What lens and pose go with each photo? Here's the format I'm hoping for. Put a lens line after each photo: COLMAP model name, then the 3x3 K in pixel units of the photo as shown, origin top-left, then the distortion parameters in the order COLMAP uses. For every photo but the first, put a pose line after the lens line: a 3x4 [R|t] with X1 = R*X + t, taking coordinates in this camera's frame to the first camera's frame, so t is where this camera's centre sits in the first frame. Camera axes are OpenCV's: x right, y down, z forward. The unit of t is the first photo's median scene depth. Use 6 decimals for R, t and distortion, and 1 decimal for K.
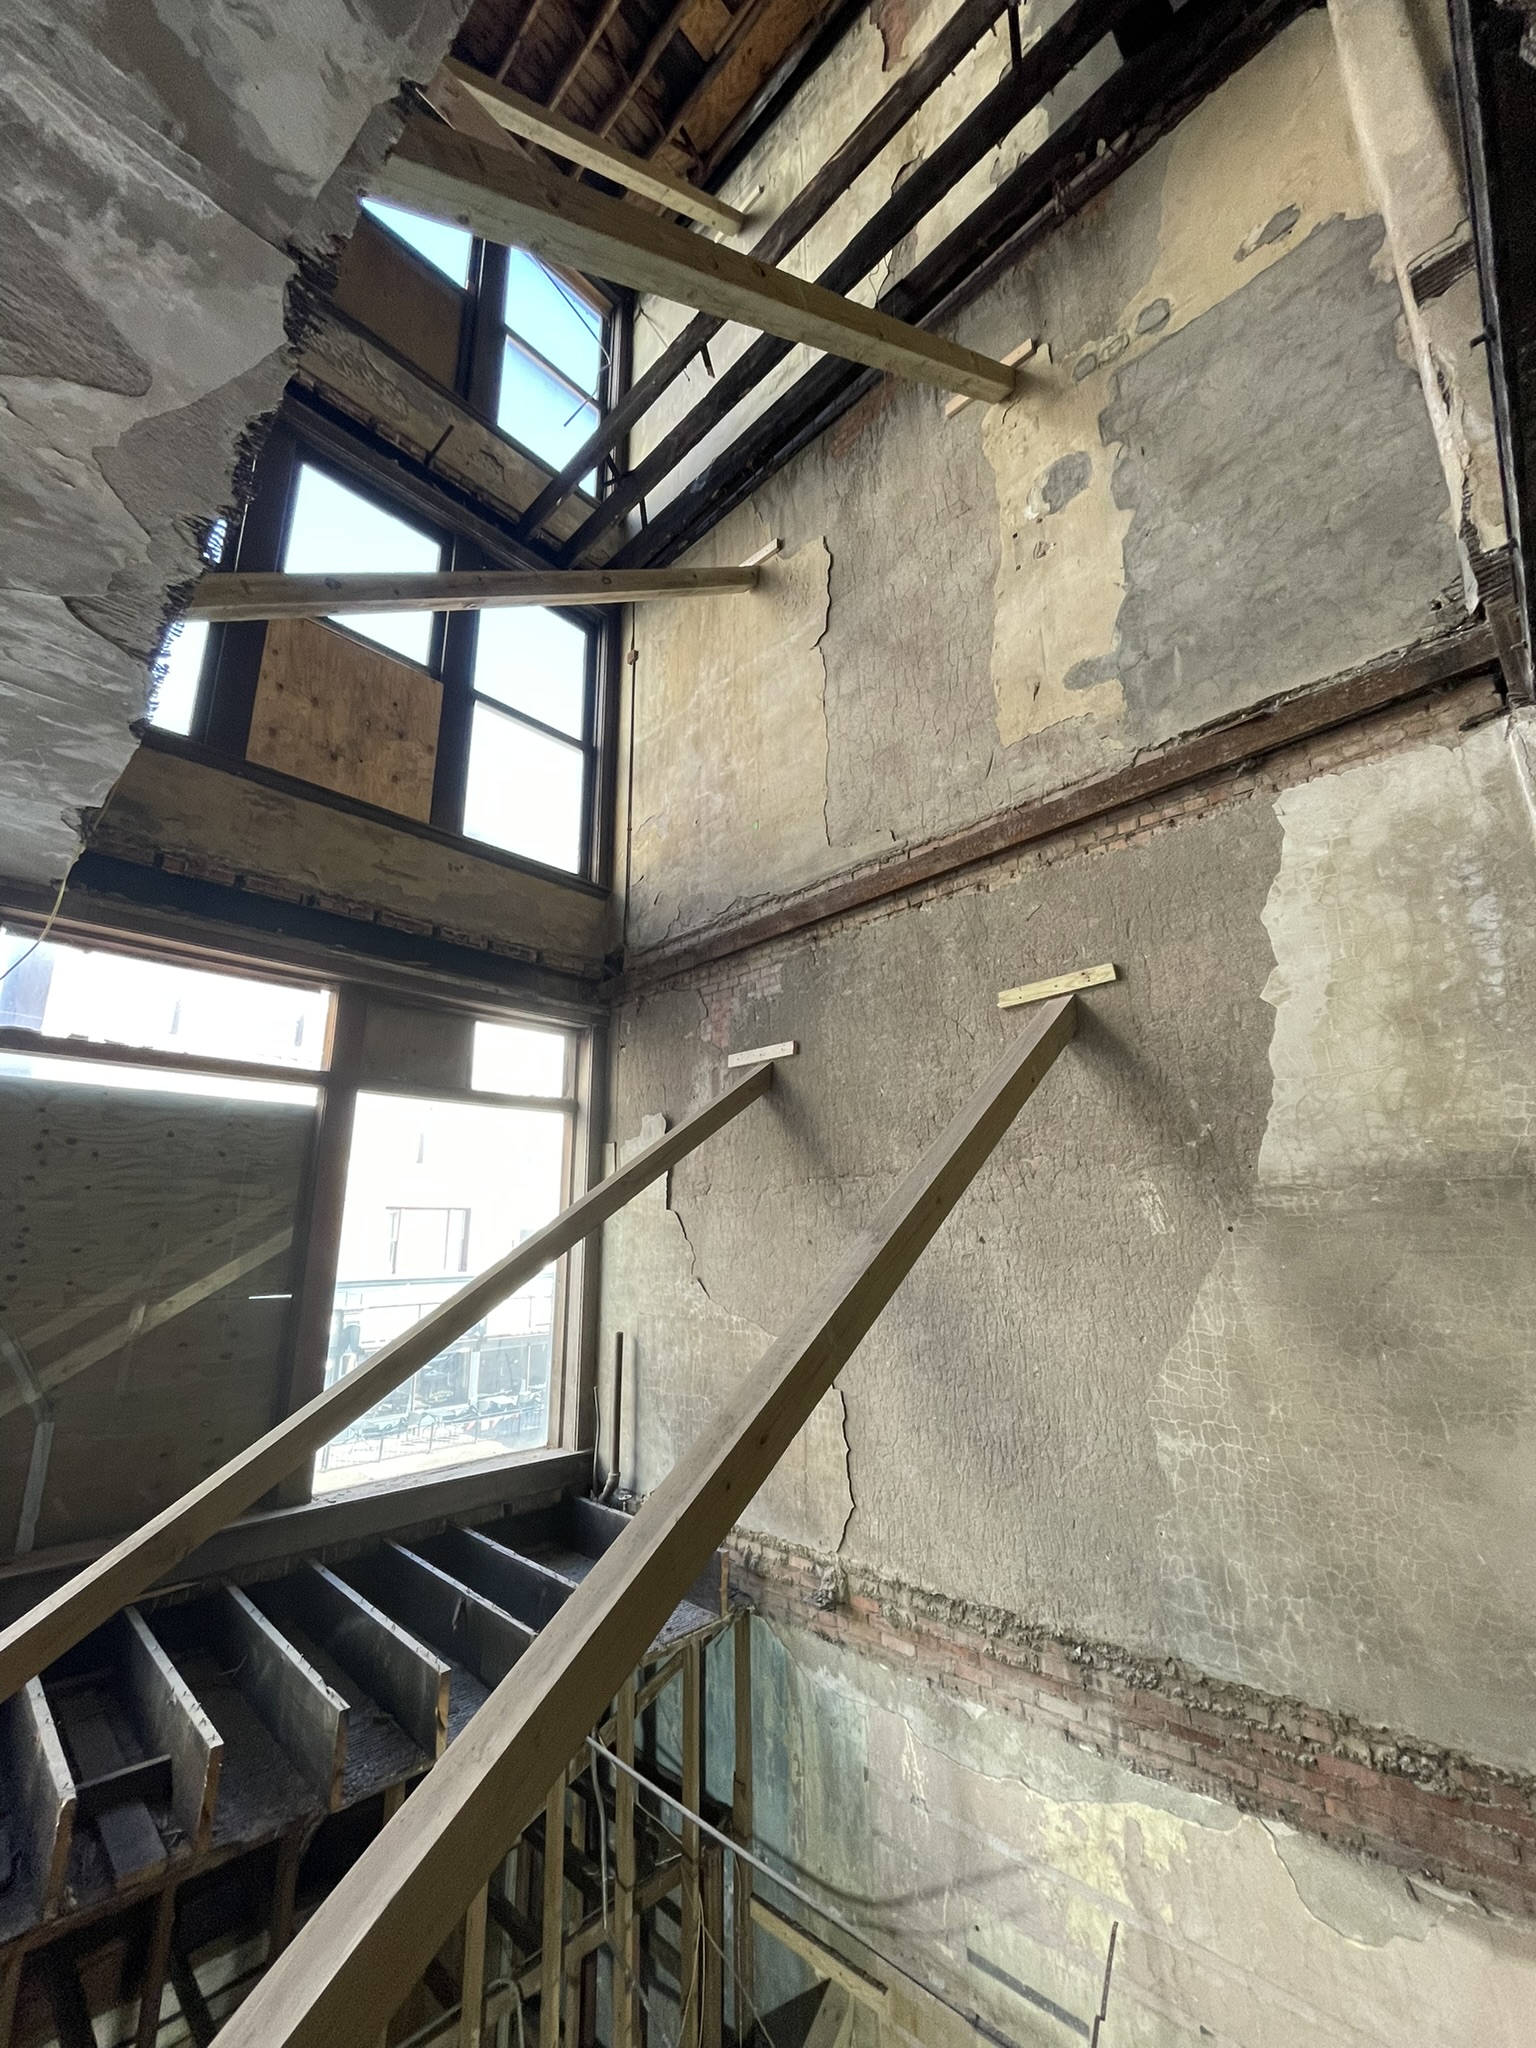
lens RADIAL K [[821.8, 0, 763.3], [0, 821.8, 1026.8], [0, 0, 1]] dist [-0.006785, 0.000247]
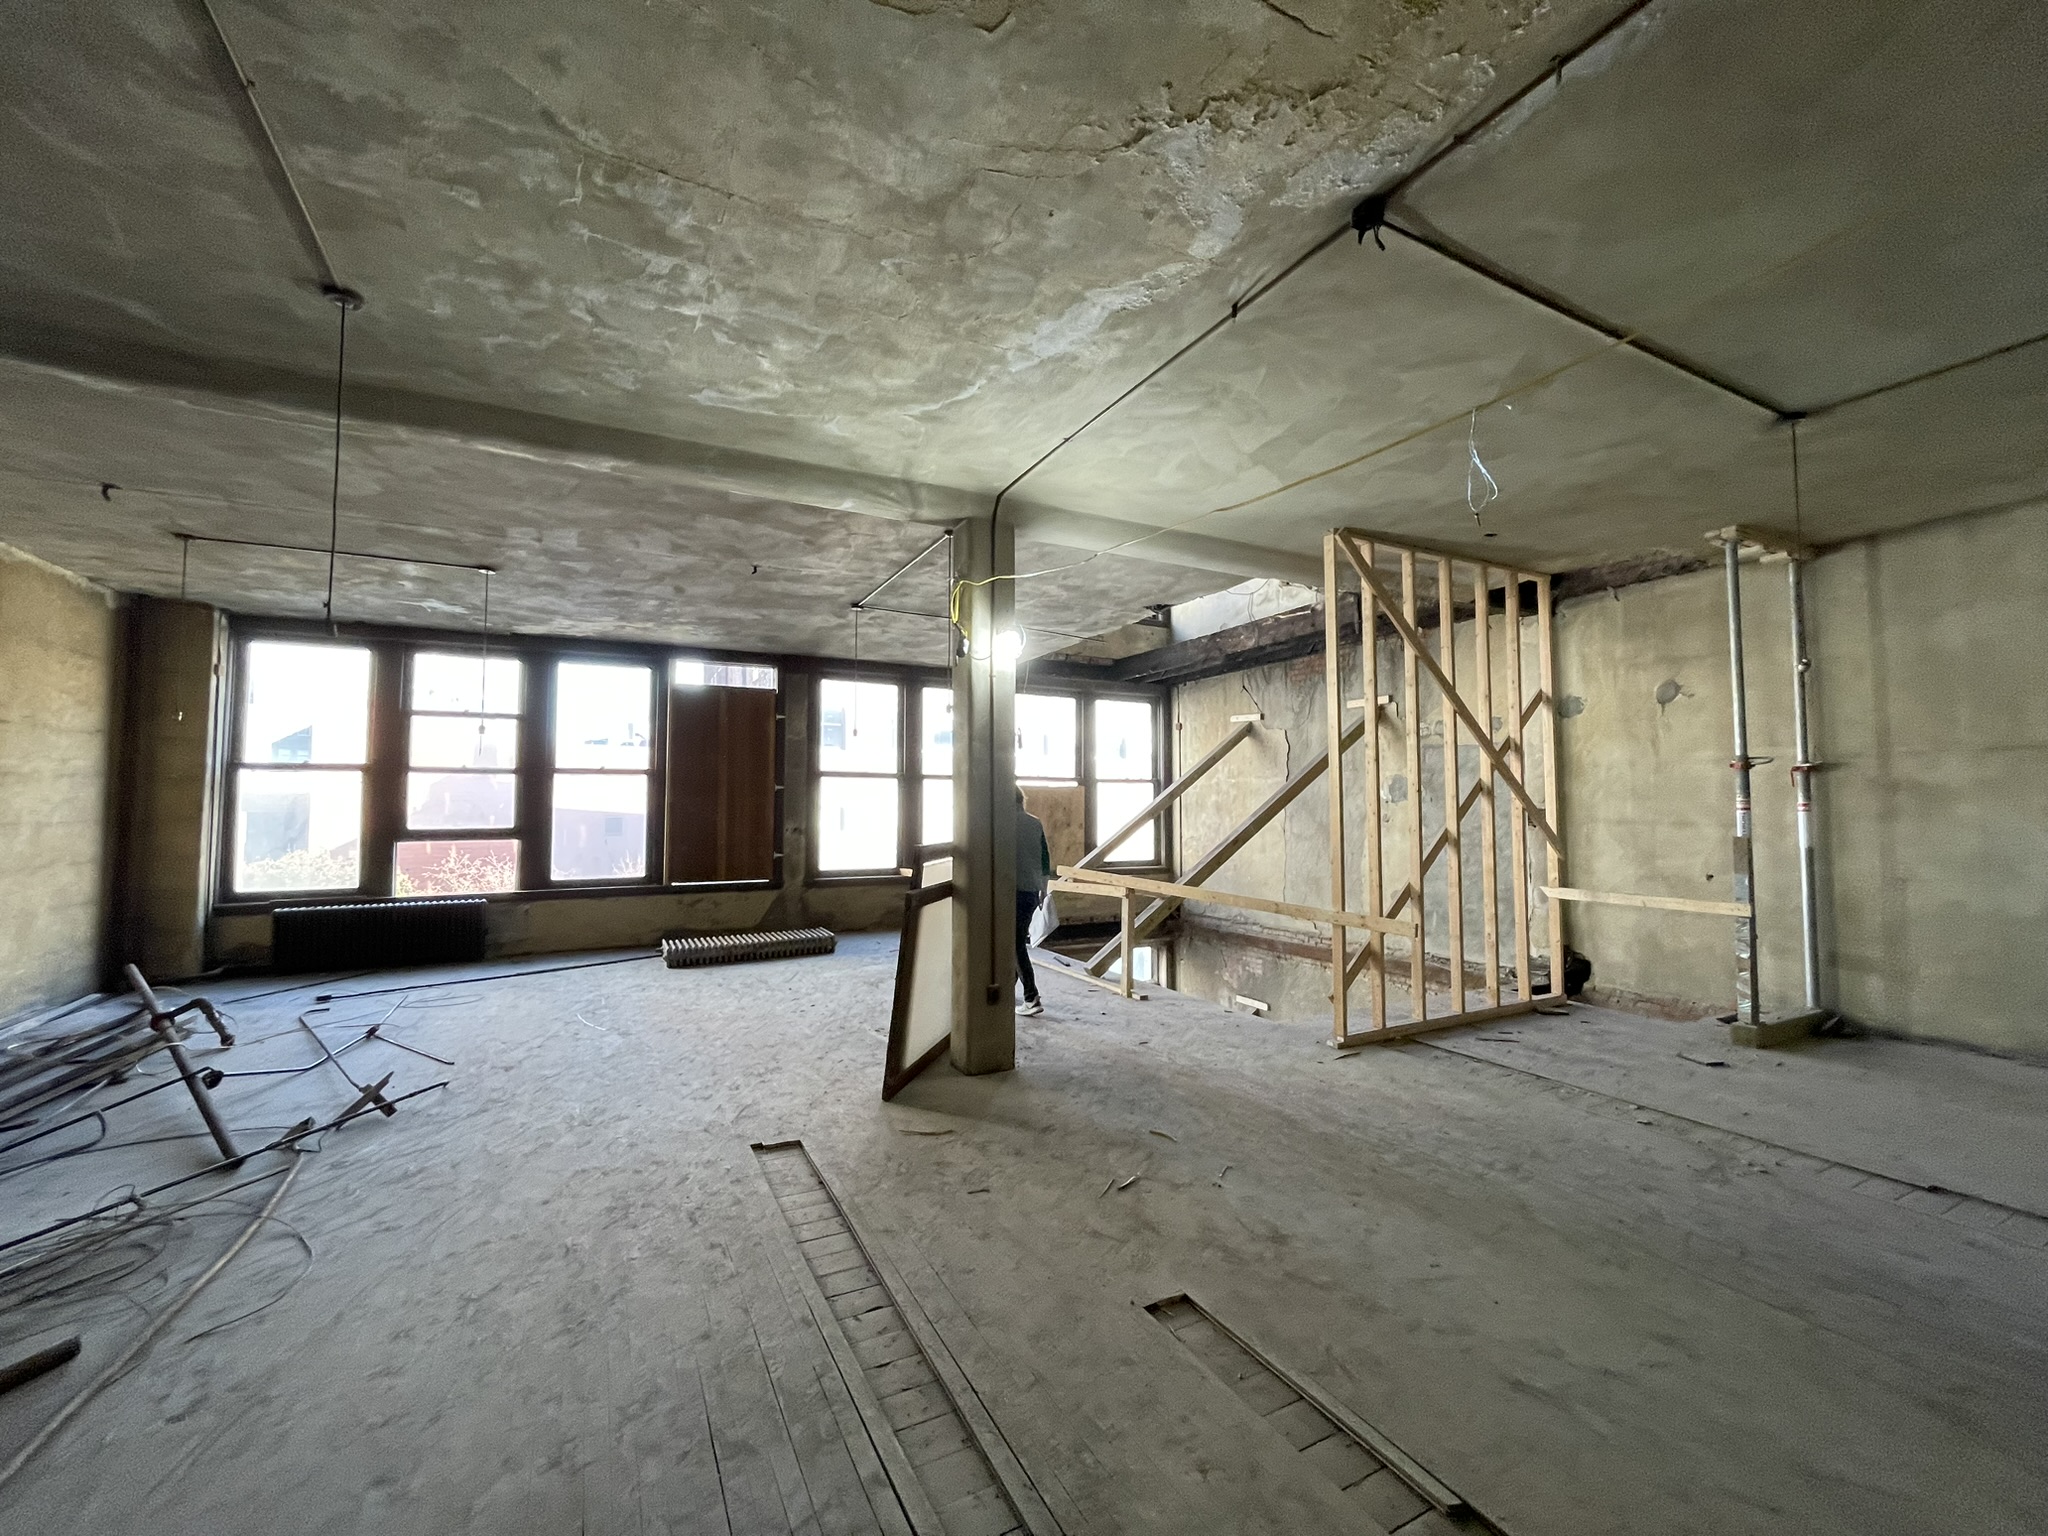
lens RADIAL K [[821.8, 0, 1024.2], [0, 821.8, 769.3], [0, 0, 1]] dist [-0.006785, 0.000247]
pose [[0.947971, -0.000103, -0.318358, 0.092754], [0.065016, 0.978987, 0.193282, -0.802384], [0.311648, -0.203924, 0.928057, -0.810226]]
